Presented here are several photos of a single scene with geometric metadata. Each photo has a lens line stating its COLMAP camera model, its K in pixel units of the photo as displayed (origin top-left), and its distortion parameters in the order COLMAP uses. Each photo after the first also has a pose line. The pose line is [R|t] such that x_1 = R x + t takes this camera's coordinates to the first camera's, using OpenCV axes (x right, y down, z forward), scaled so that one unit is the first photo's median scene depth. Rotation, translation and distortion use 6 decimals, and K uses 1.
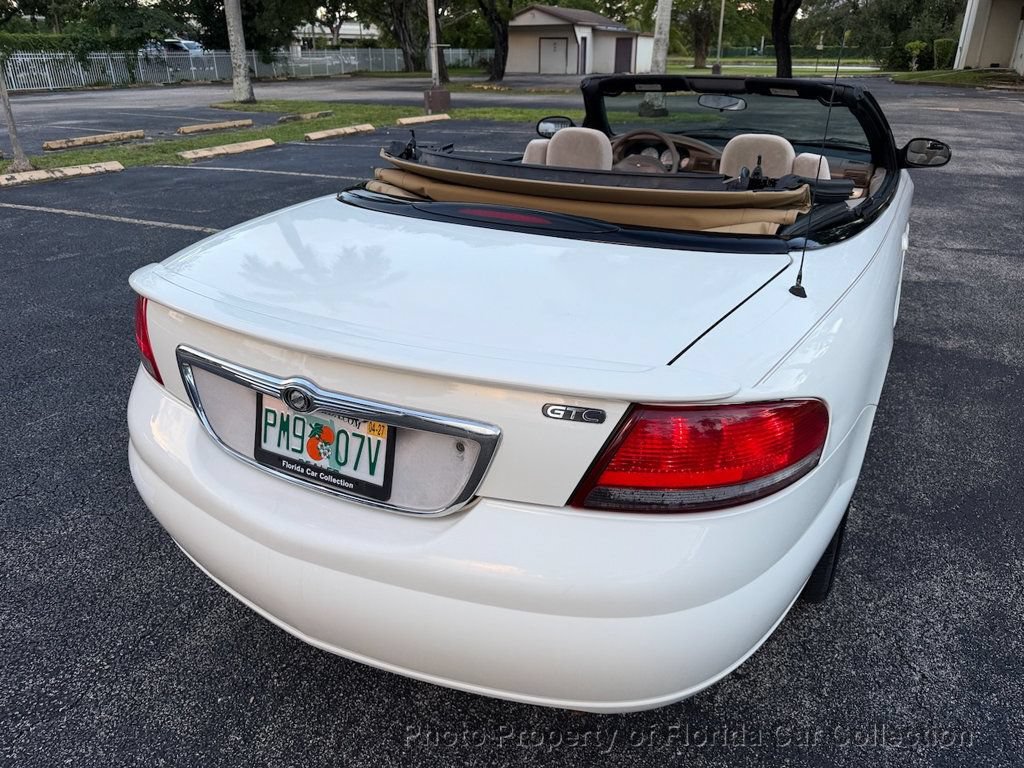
lens RADIAL K [[741.6, 0, 524.1], [0, 741.6, 378.6], [0, 0, 1]] dist [0.031390, -0.037132]
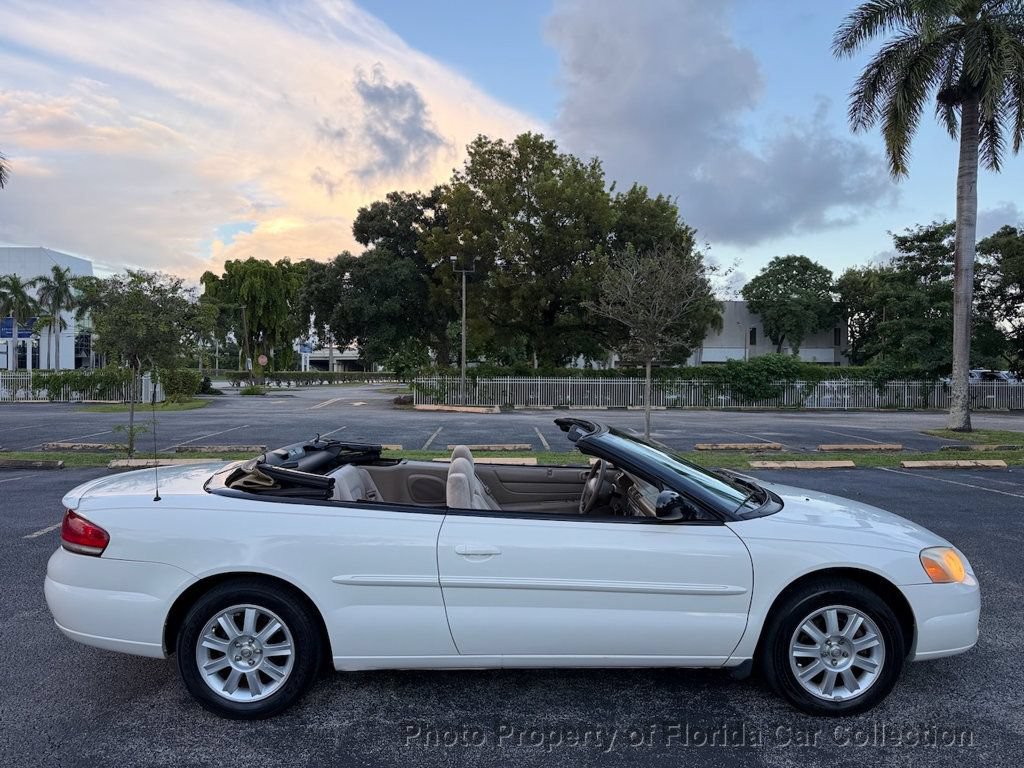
lens RADIAL K [[741.6, 0, 510.4], [0, 741.6, 386.0], [0, 0, 1]] dist [0.031390, -0.037132]
pose [[0.448945, 0.019155, -0.893354, 0.175329], [-0.365156, 0.916413, -0.163856, -0.028785], [0.815543, 0.399776, 0.418413, 0.047629]]
